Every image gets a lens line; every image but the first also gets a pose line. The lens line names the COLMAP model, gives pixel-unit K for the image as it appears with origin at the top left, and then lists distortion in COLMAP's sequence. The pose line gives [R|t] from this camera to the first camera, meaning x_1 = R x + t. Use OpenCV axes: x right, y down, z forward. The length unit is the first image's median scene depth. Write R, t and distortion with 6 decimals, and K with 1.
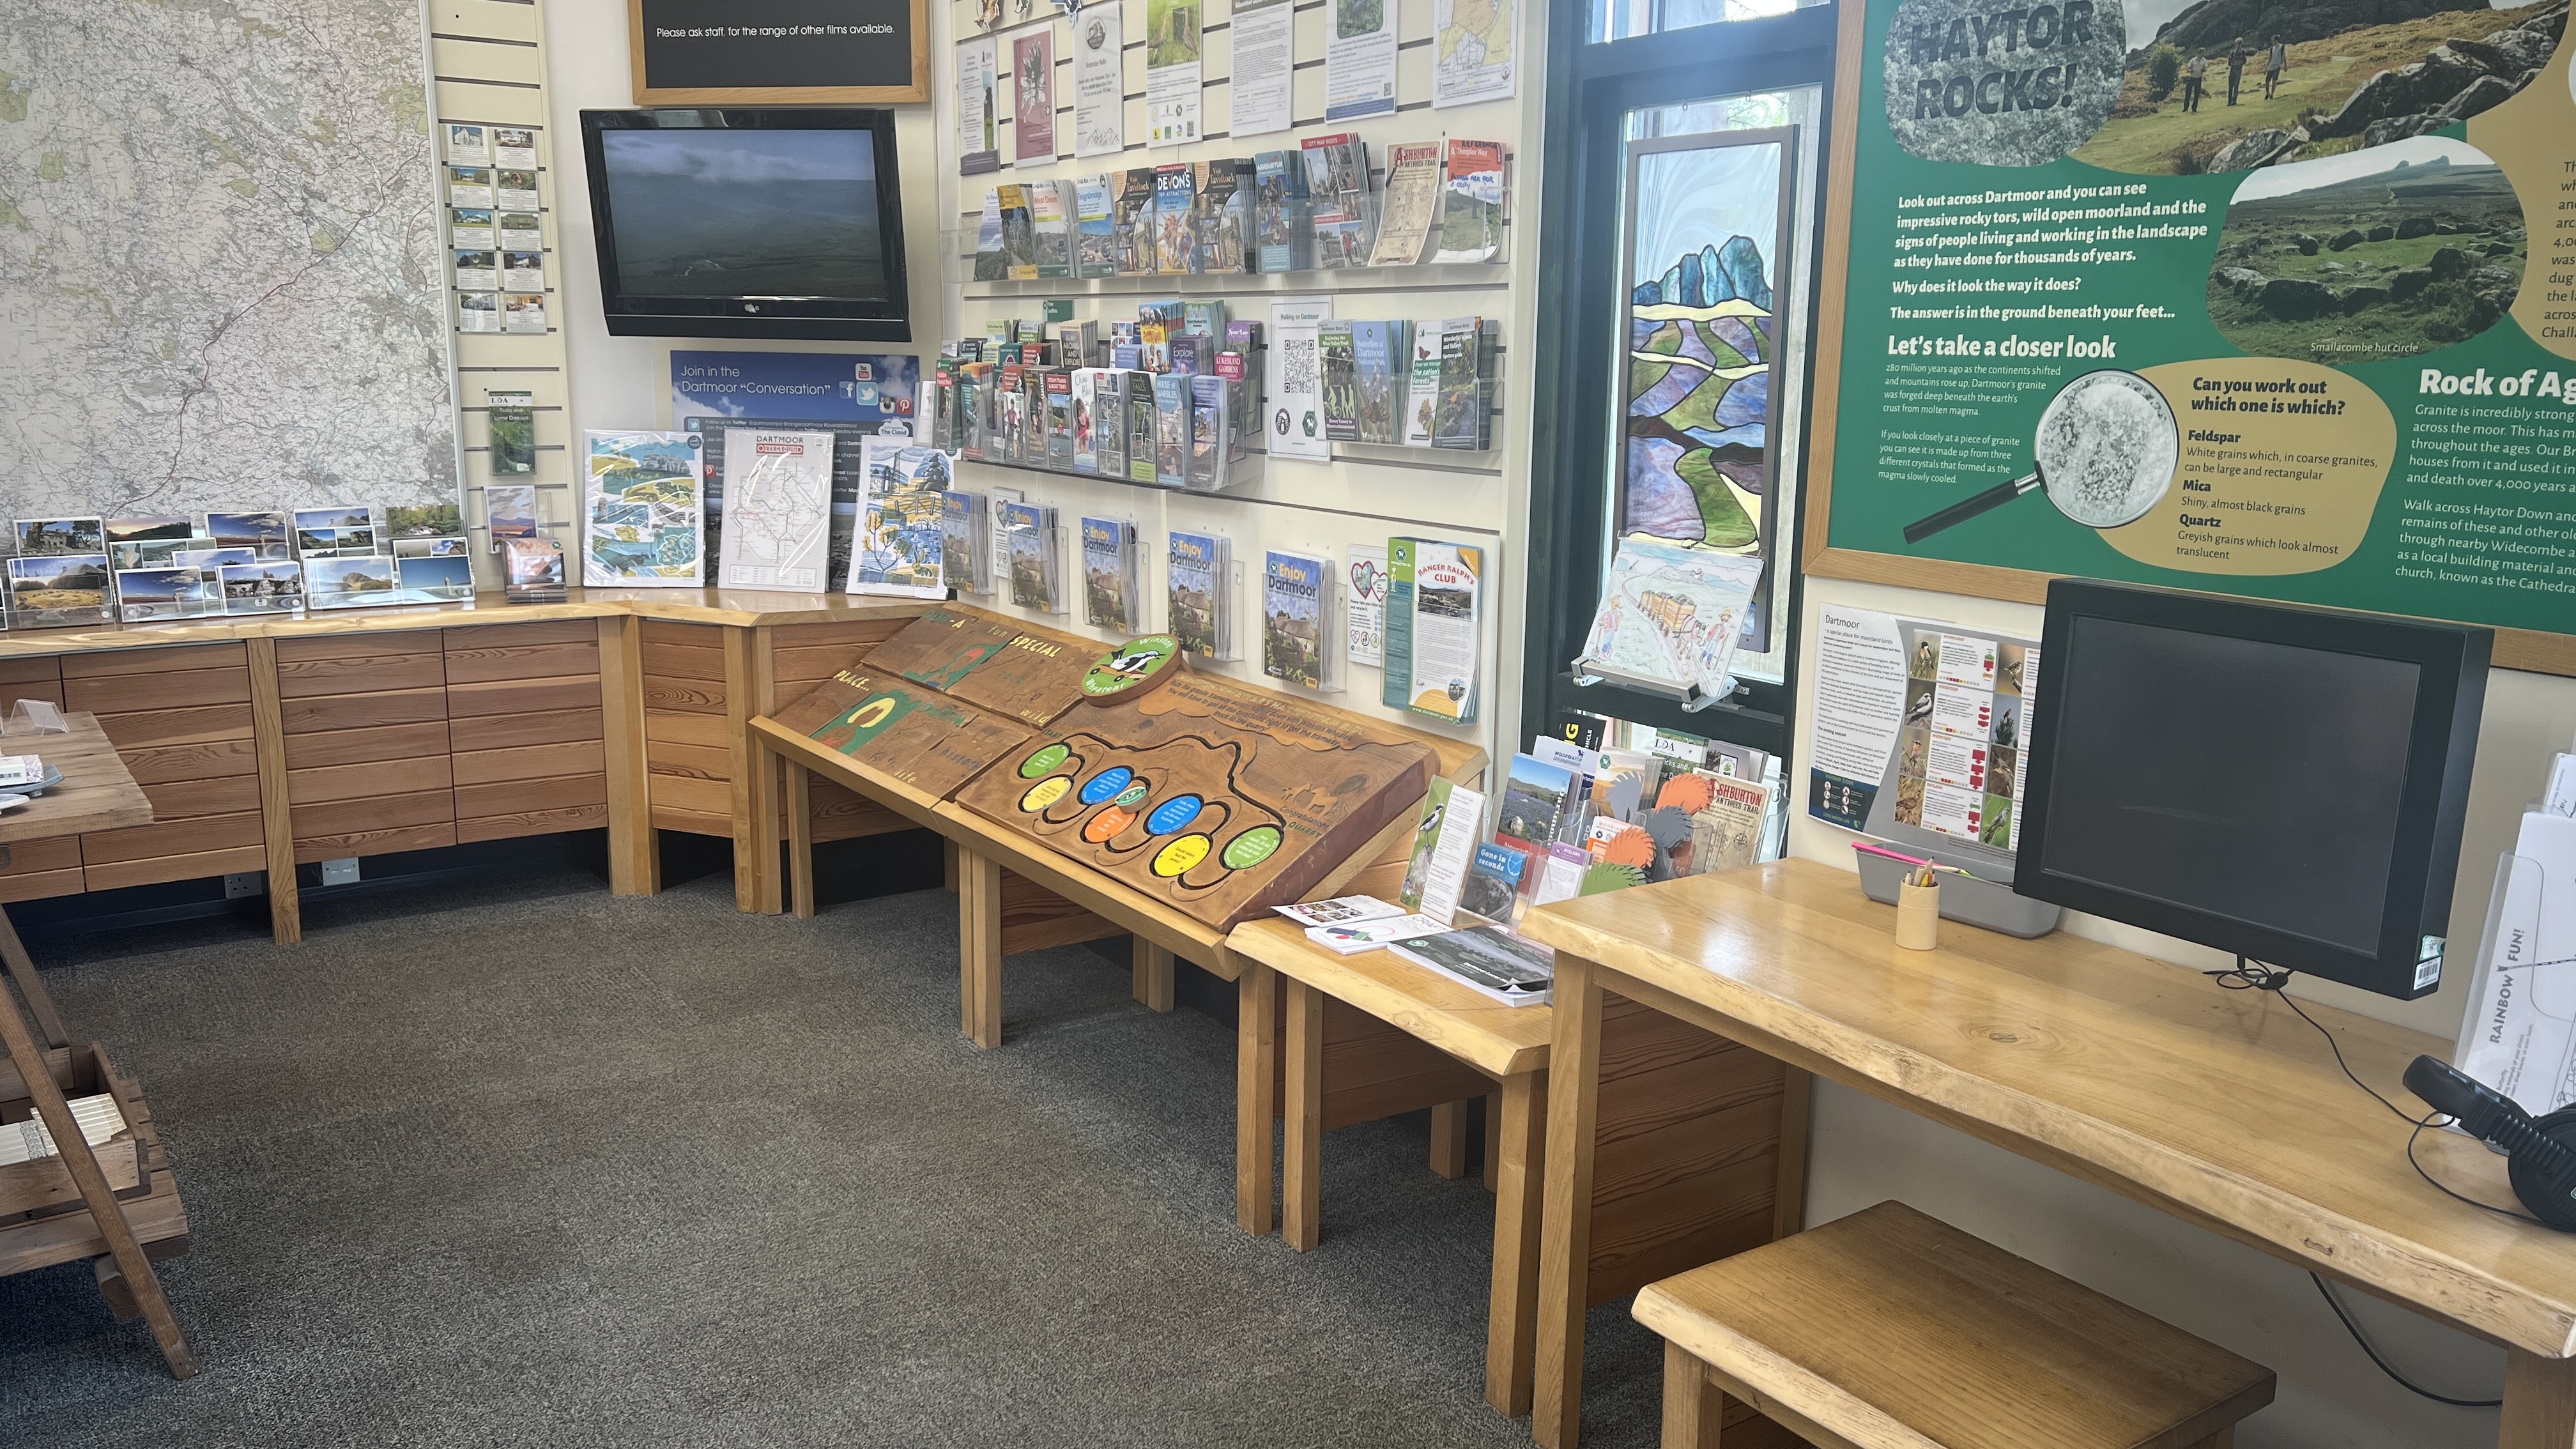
lens RADIAL K [[1932.0, 0, 1277.6], [0, 1932.0, 725.6], [0, 0, 1]] dist [0.043771, -0.029255]
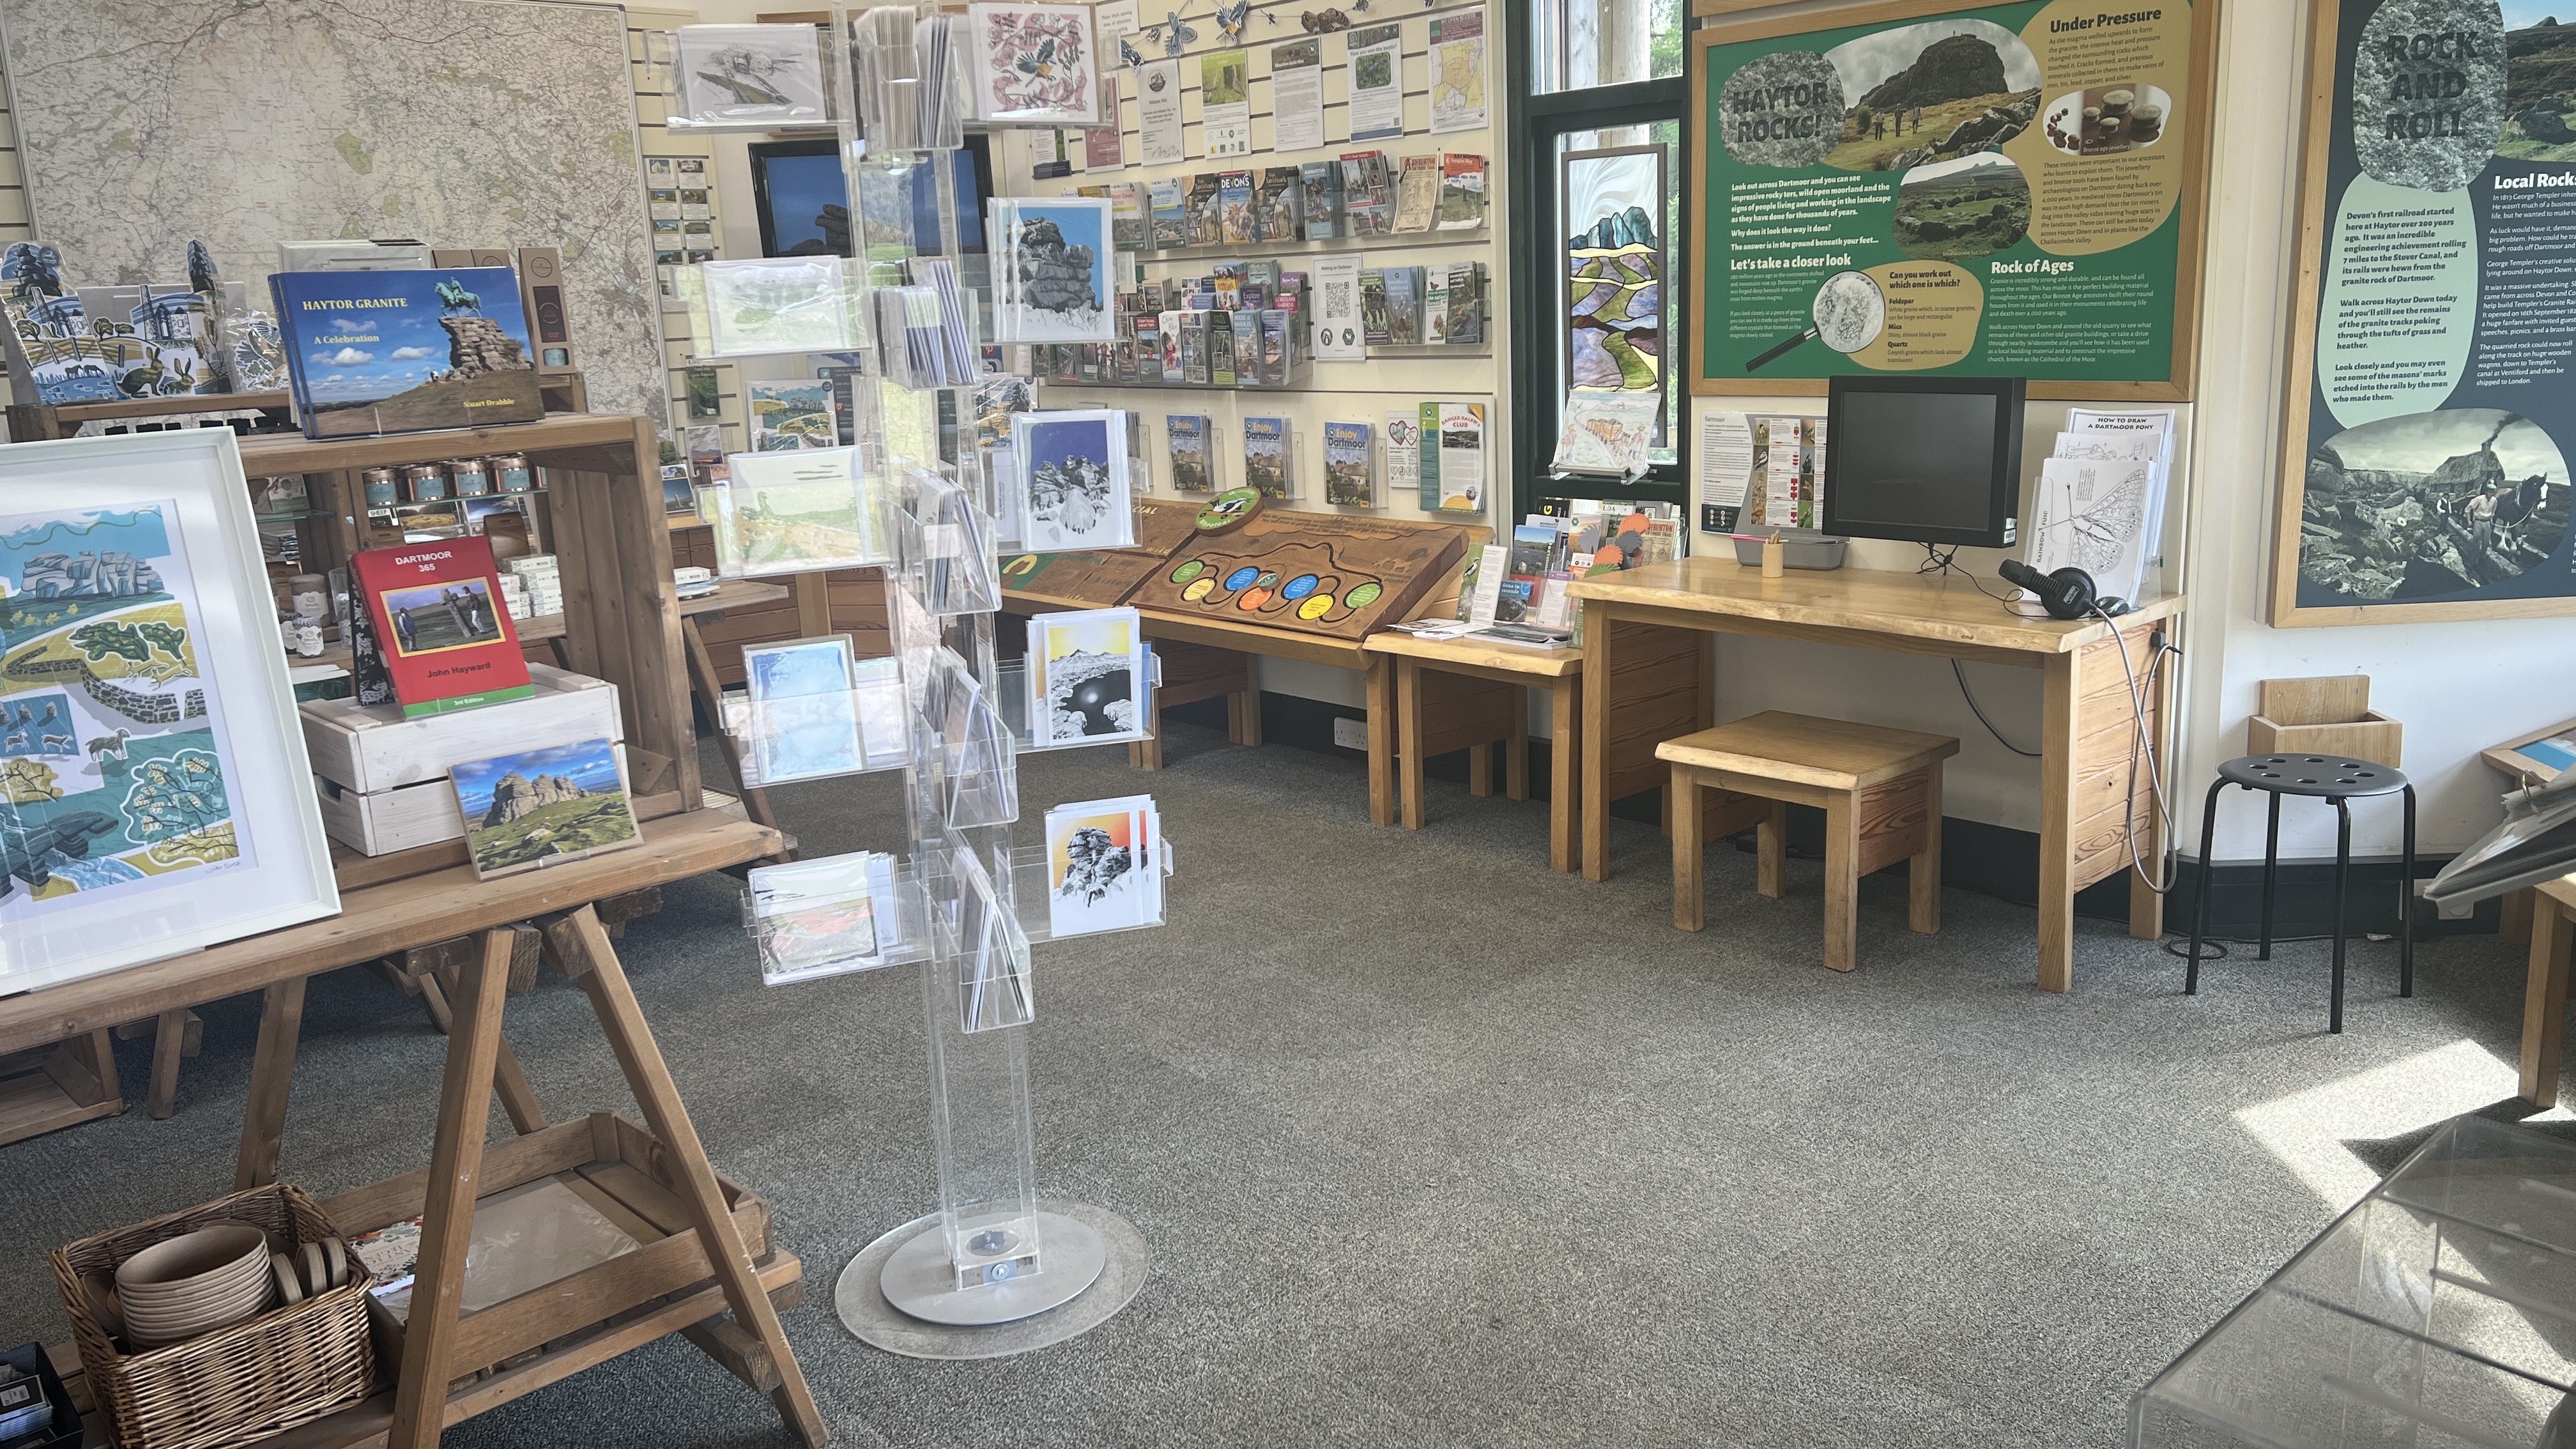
lens RADIAL K [[1932.0, 0, 1294.5], [0, 1932.0, 729.6], [0, 0, 1]] dist [0.043771, -0.029255]
pose [[0.986871, -0.084545, 0.137617, -0.299937], [0.080967, 0.996222, 0.031405, 0.118512], [-0.139752, -0.019850, 0.989987, -0.602969]]
